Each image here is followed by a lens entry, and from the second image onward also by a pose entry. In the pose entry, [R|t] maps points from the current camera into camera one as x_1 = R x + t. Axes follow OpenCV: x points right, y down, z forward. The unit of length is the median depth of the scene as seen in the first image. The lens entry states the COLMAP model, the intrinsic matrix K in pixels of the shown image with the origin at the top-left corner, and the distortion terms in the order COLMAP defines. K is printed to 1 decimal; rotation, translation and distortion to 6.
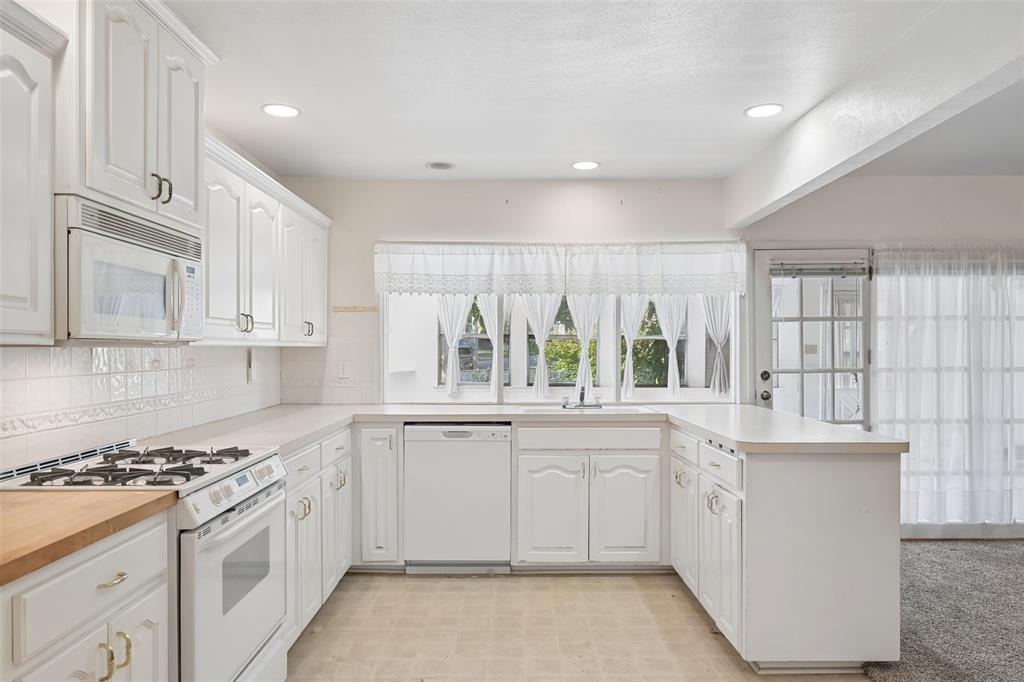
lens RADIAL K [[678.6, 0, 512.8], [0, 678.6, 348.8], [0, 0, 1]] dist [0.001927, 0.001595]
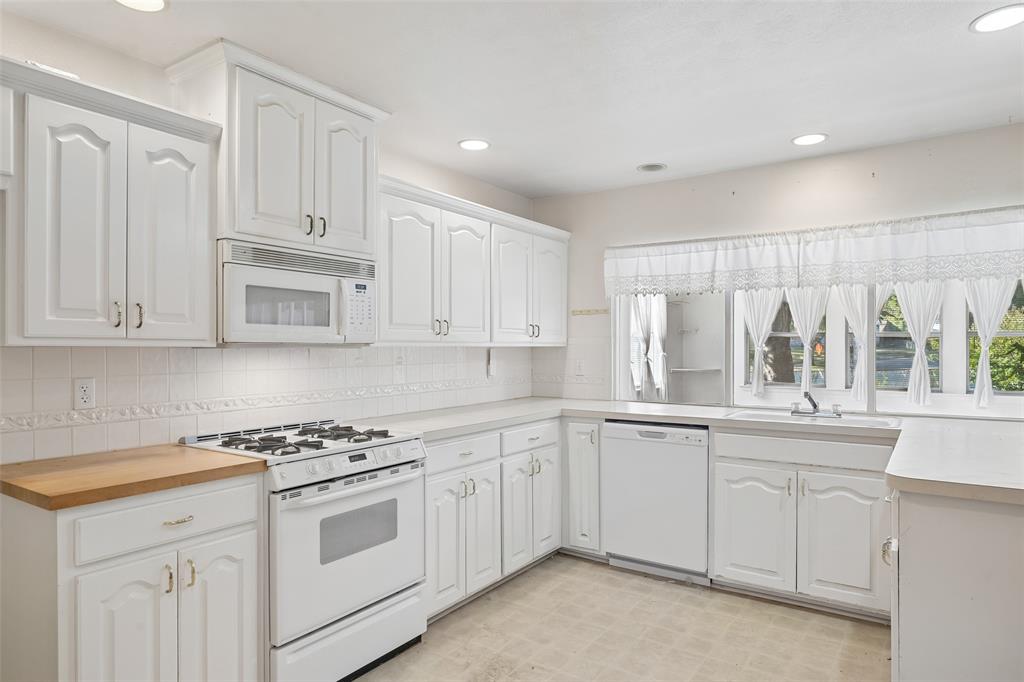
lens RADIAL K [[612.5, 0, 513.1], [0, 612.5, 344.7], [0, 0, 1]] dist [0.002967, 0.002029]
pose [[0.826139, -0.003512, -0.563455, 0.256686], [0.000921, 0.999988, -0.004882, -0.001861], [0.563465, 0.003514, 0.826132, 0.141116]]
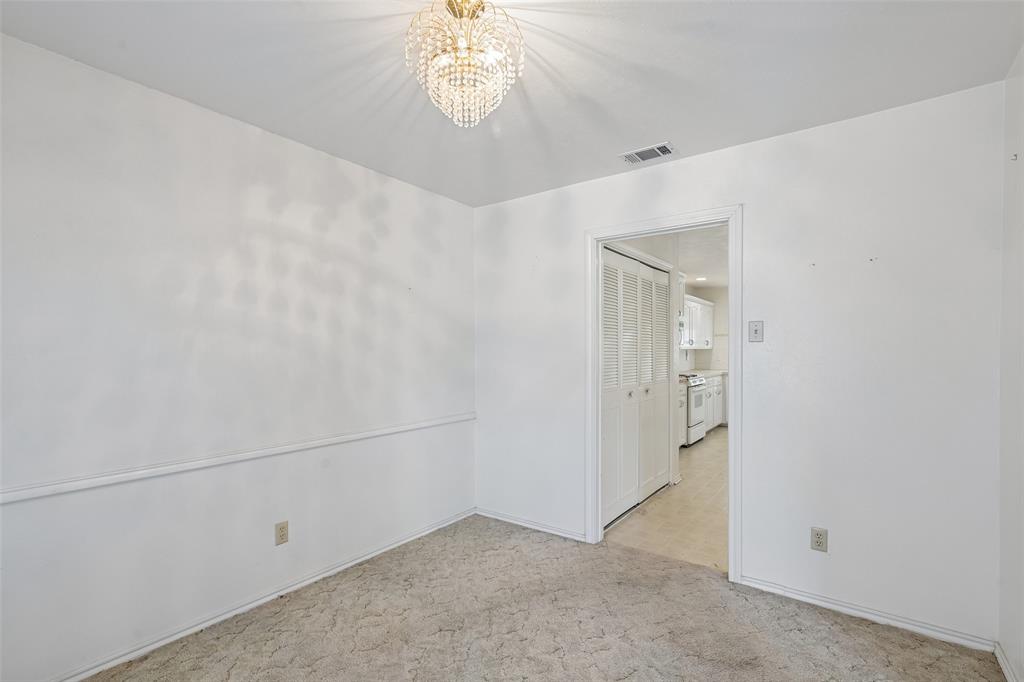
lens RADIAL K [[461.8, 0, 510.0], [0, 461.8, 351.4], [0, 0, 1]] dist [0.002477, 0.000150]
pose [[0.796021, 0.002451, -0.605264, 0.243353], [-0.000174, 0.999993, 0.003820, -0.000483], [0.605269, -0.002935, 0.796016, -1.166925]]
